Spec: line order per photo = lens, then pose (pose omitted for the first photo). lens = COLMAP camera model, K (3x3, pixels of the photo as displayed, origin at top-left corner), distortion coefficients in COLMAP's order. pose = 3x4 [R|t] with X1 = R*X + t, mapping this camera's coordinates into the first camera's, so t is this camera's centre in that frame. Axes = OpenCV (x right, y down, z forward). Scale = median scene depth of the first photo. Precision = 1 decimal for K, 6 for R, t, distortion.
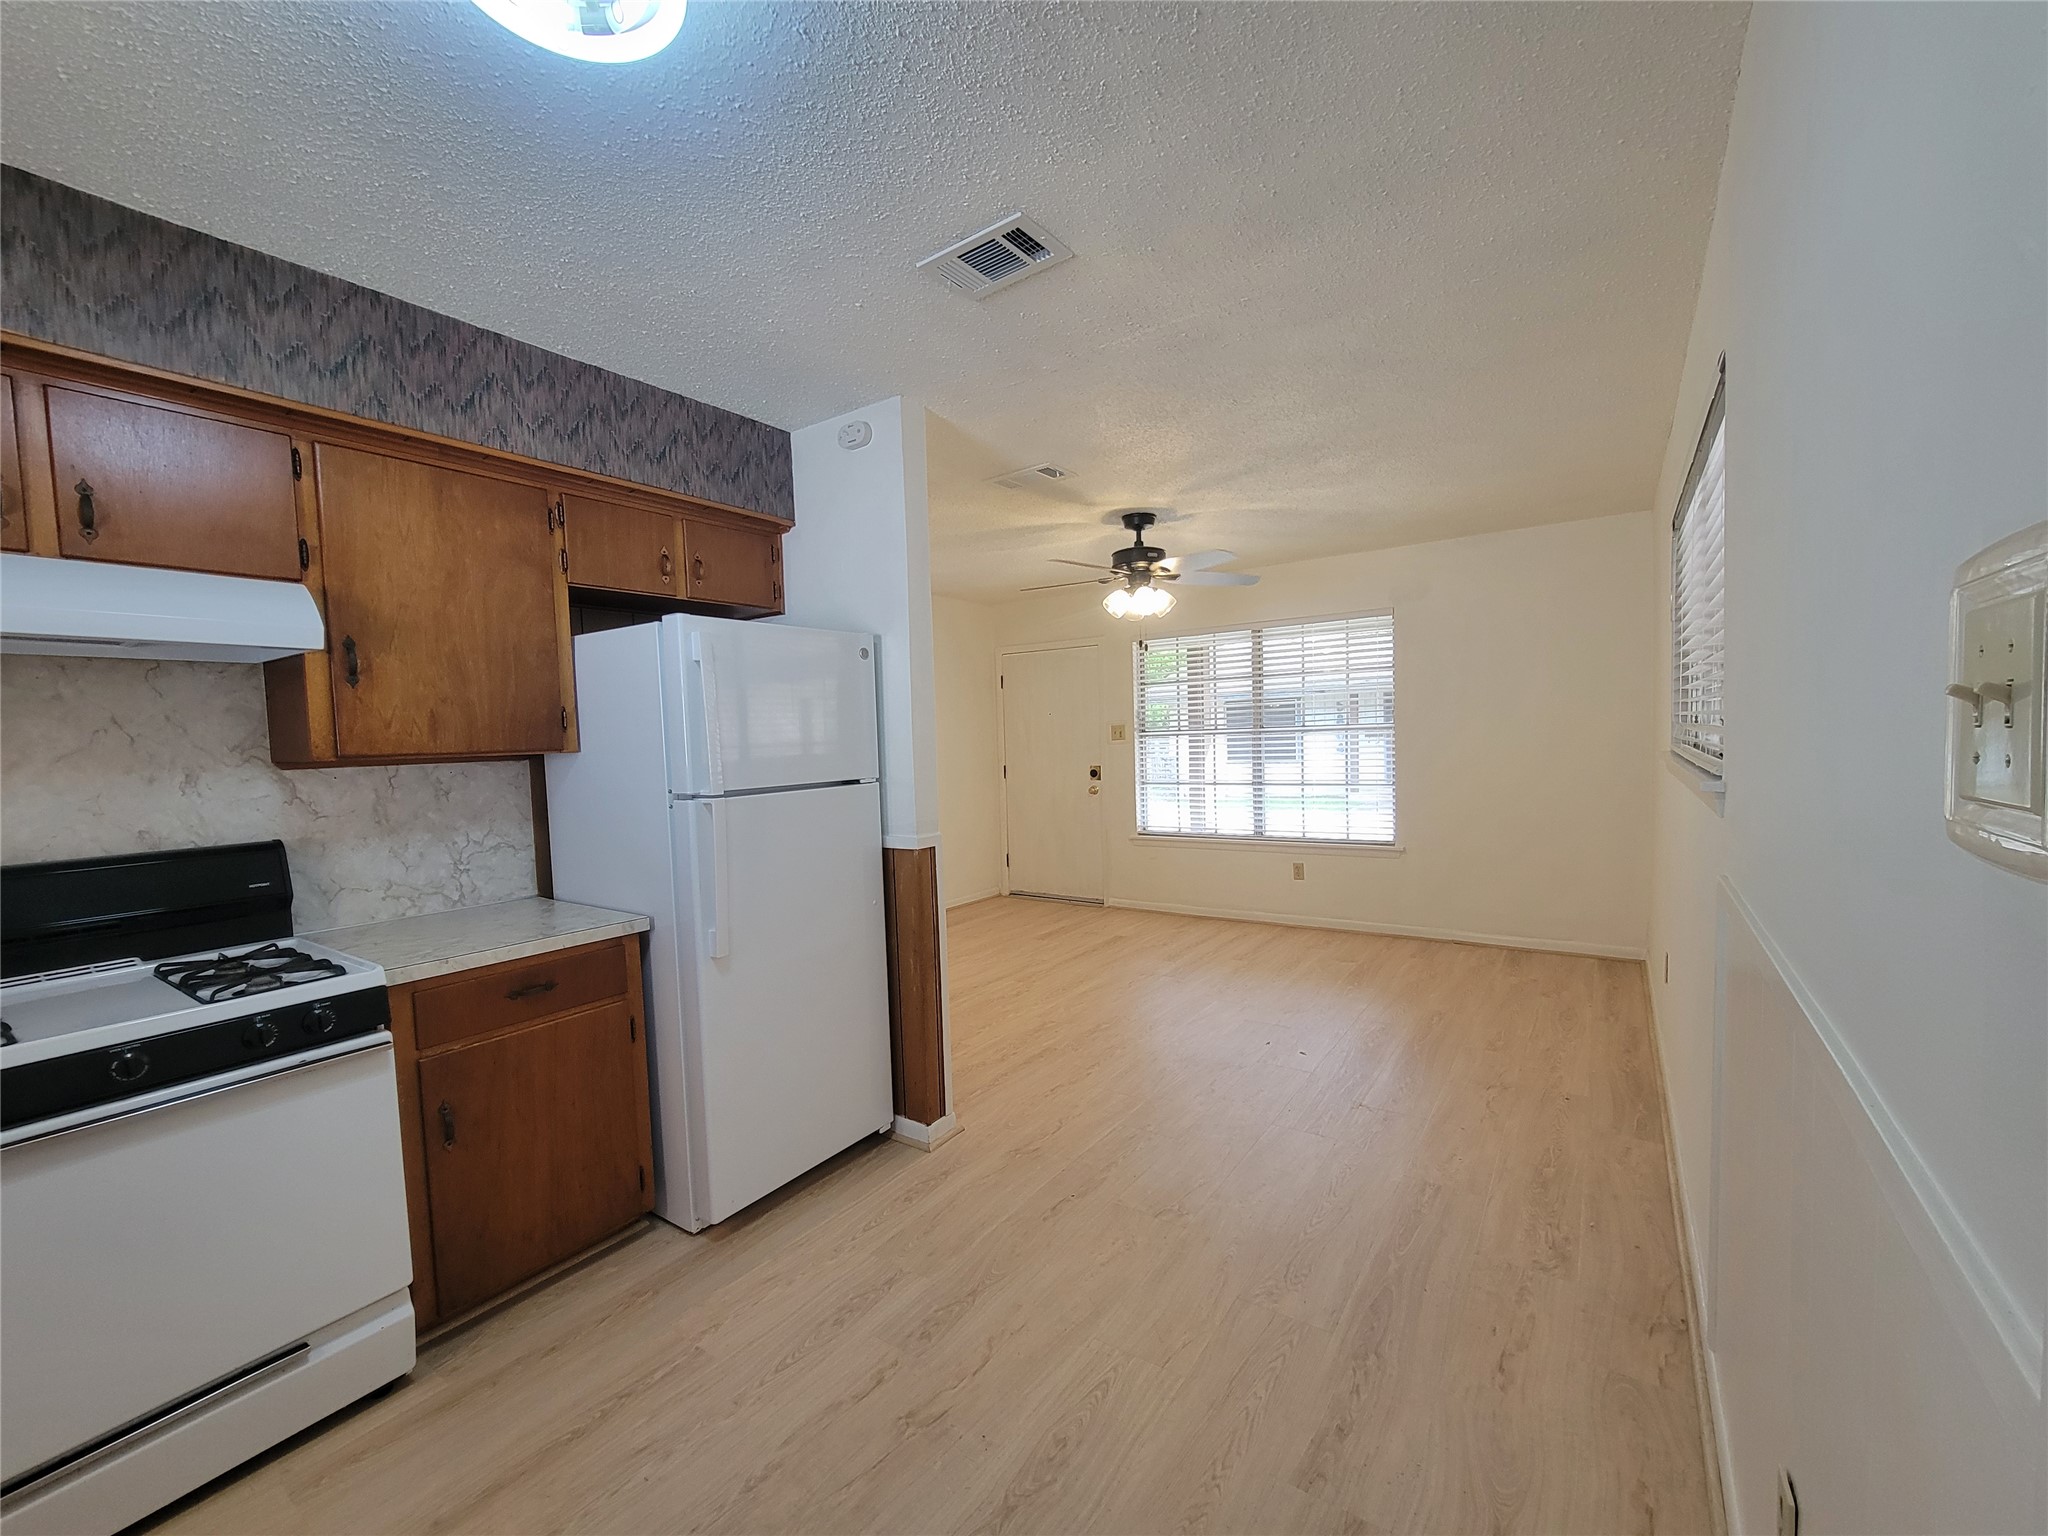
lens RADIAL K [[838.6, 0, 1016.4], [0, 838.6, 785.9], [0, 0, 1]] dist [-0.000369, 0.000119]
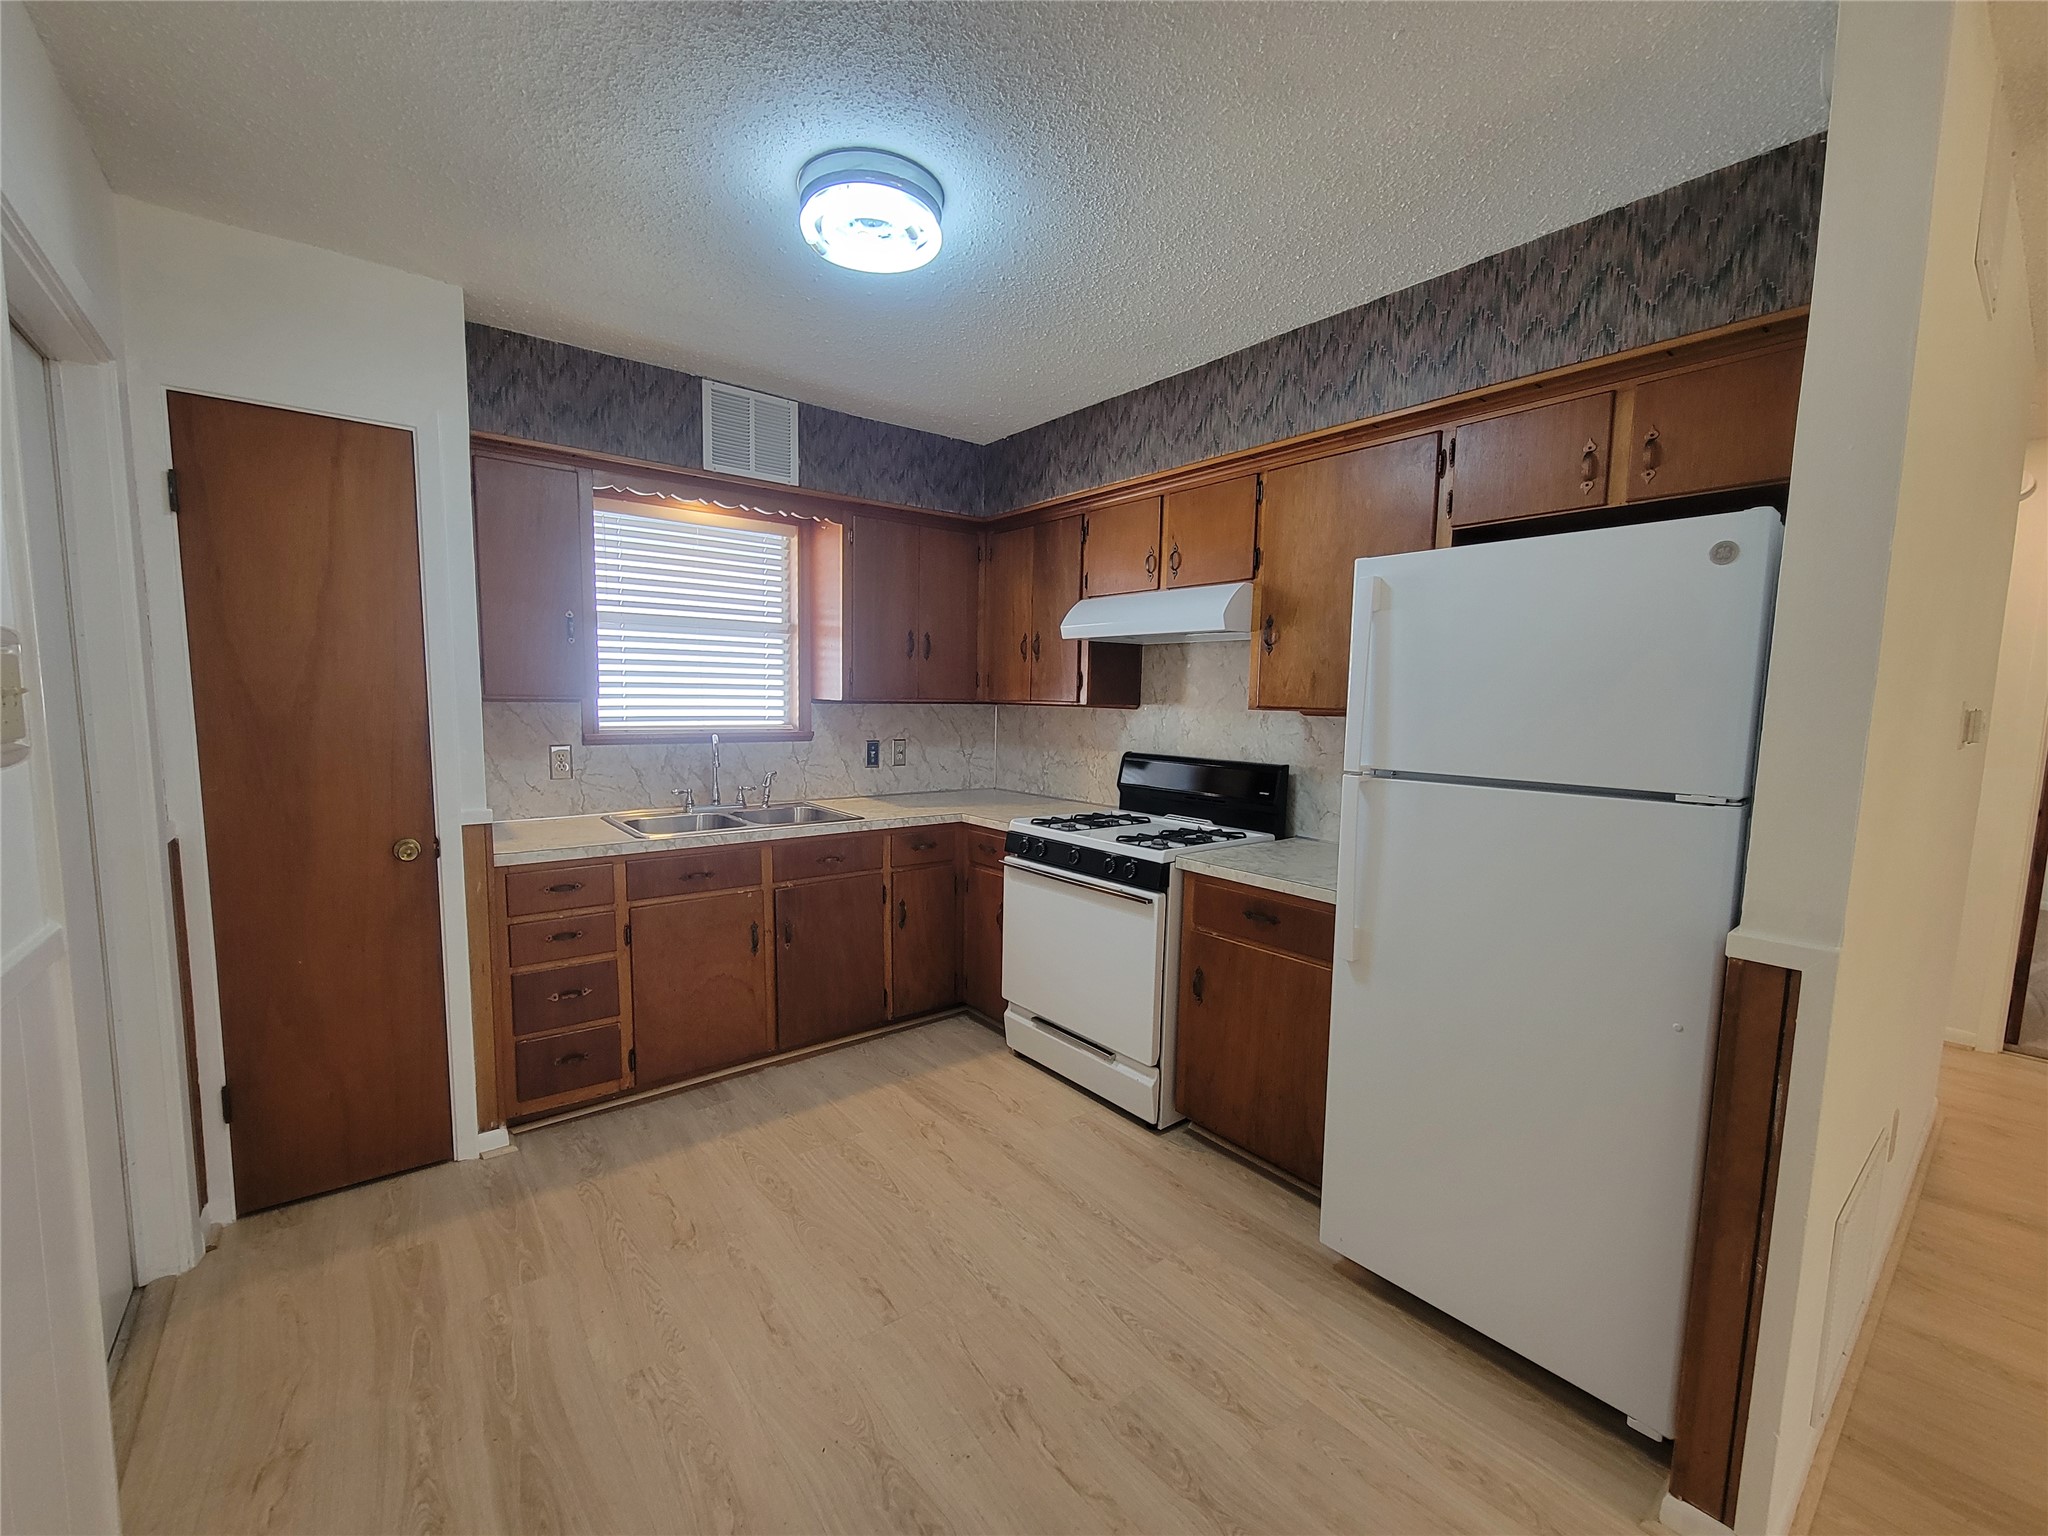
lens RADIAL K [[835.0, 0, 1013.7], [0, 835.0, 788.2], [0, 0, 1]] dist [-0.002301, -0.000293]
pose [[-0.284443, 0.132624, -0.949475, 0.384483], [-0.067199, 0.985191, 0.157744, -0.058241], [0.956335, 0.108673, -0.271319, 0.640401]]
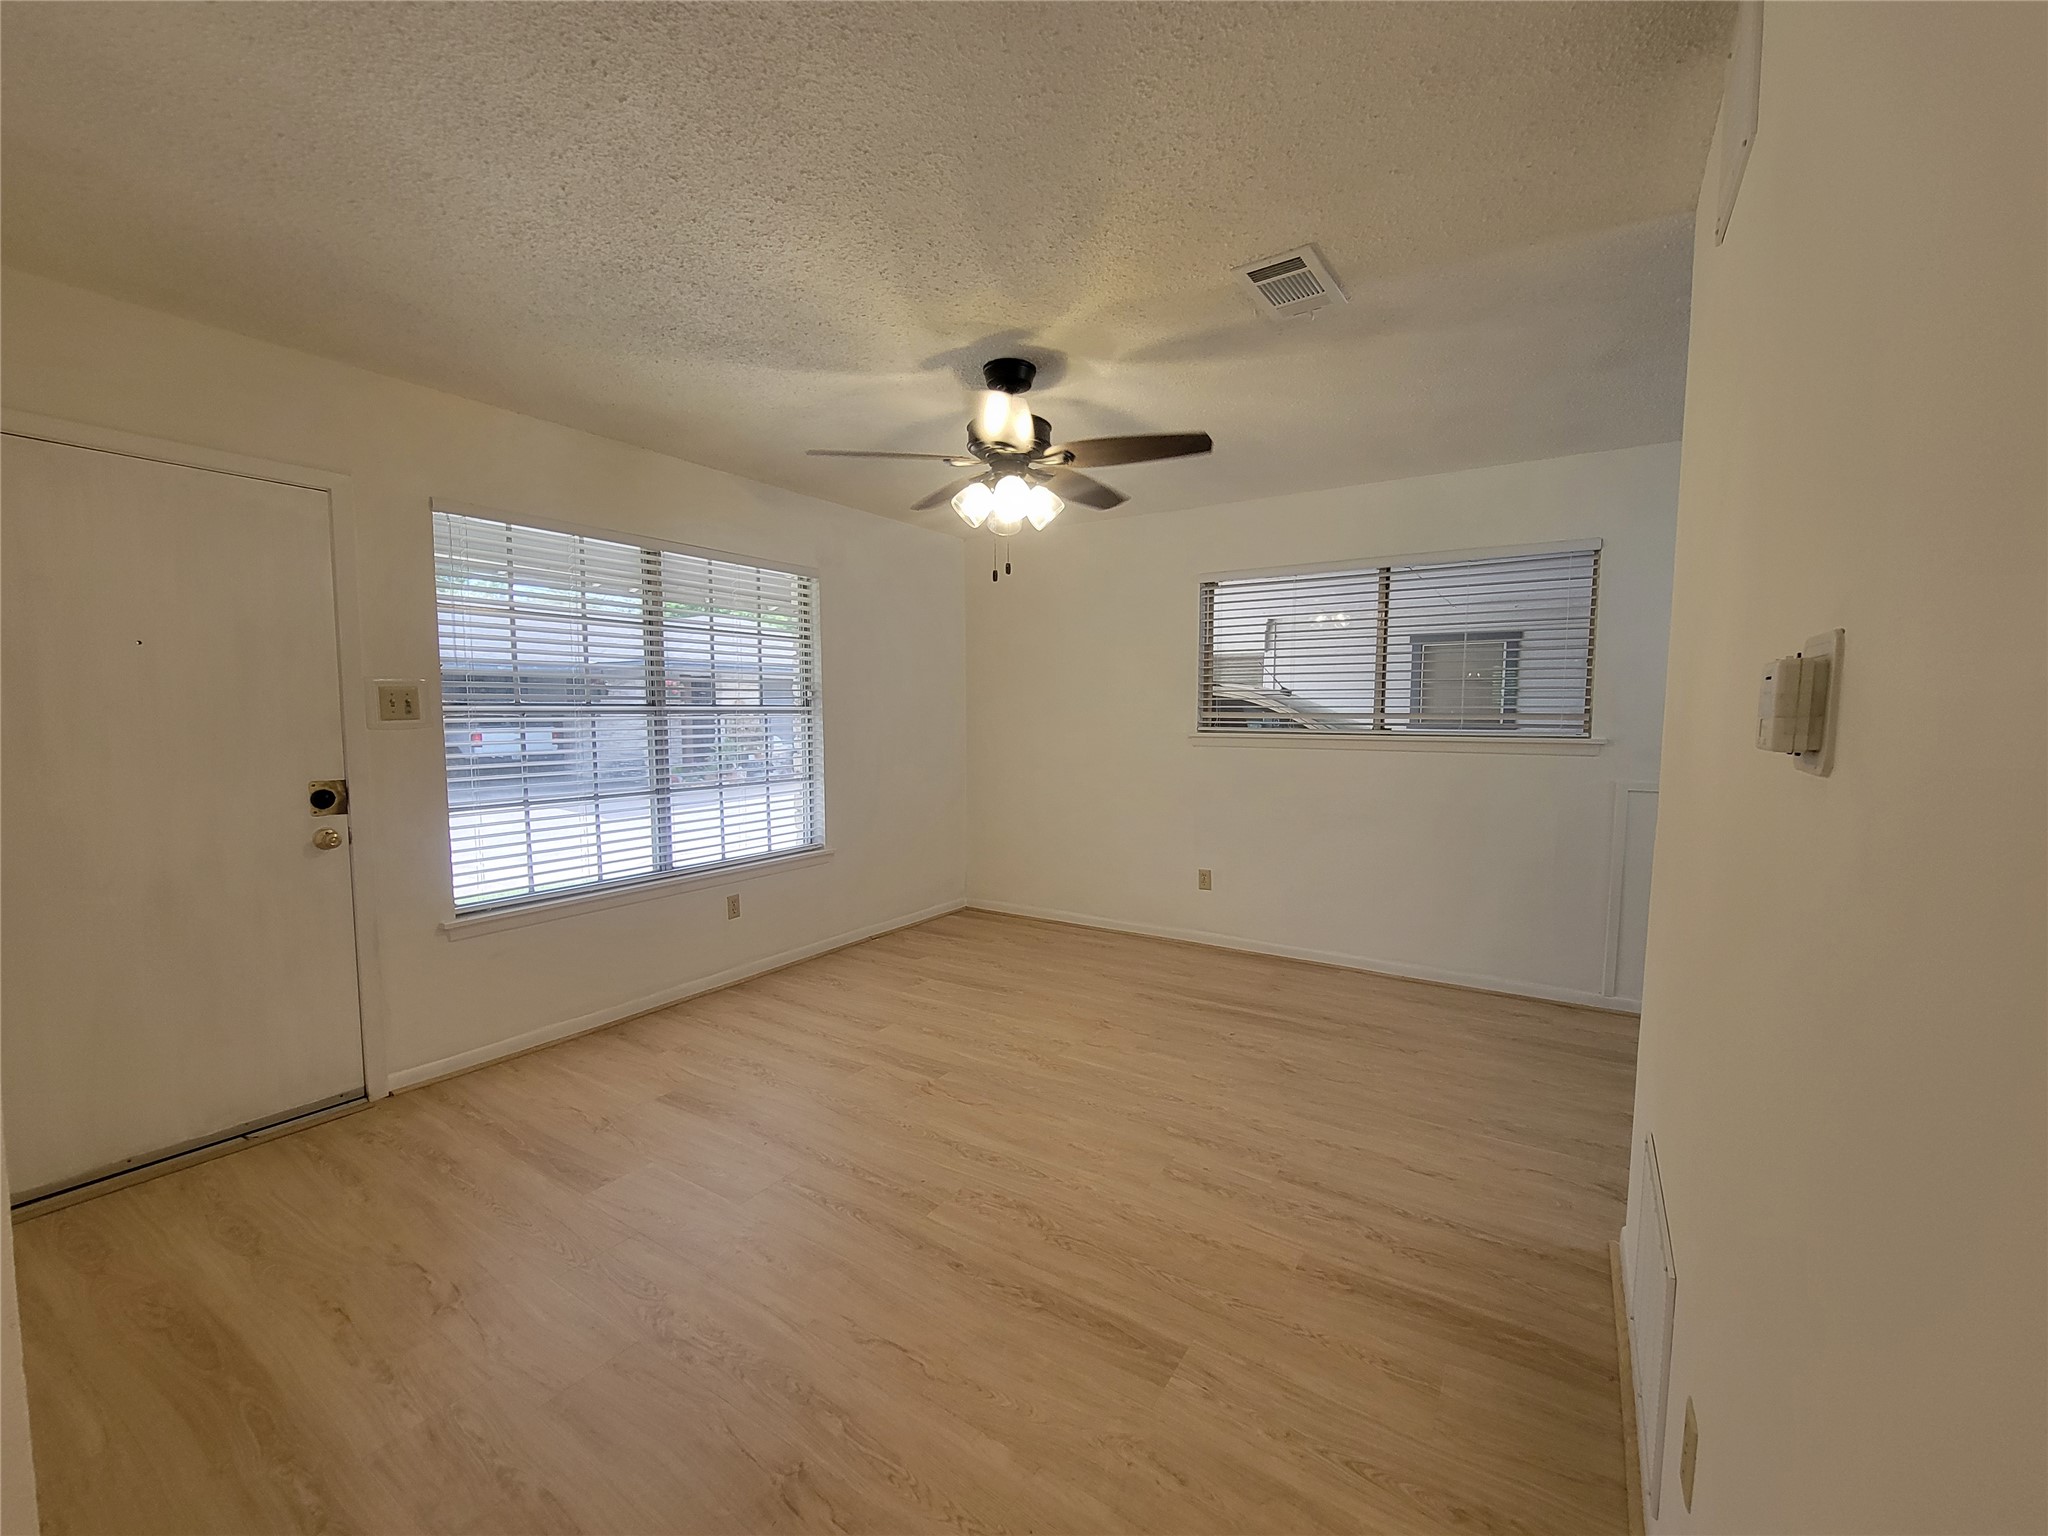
lens RADIAL K [[838.2, 0, 1014.4], [0, 838.2, 786.3], [0, 0, 1]] dist [-0.000253, -0.000387]
pose [[-0.033030, -0.058495, 0.997741, -0.705314], [0.058263, 0.996475, 0.060350, -0.056319], [-0.997755, 0.060125, -0.029505, 1.426801]]
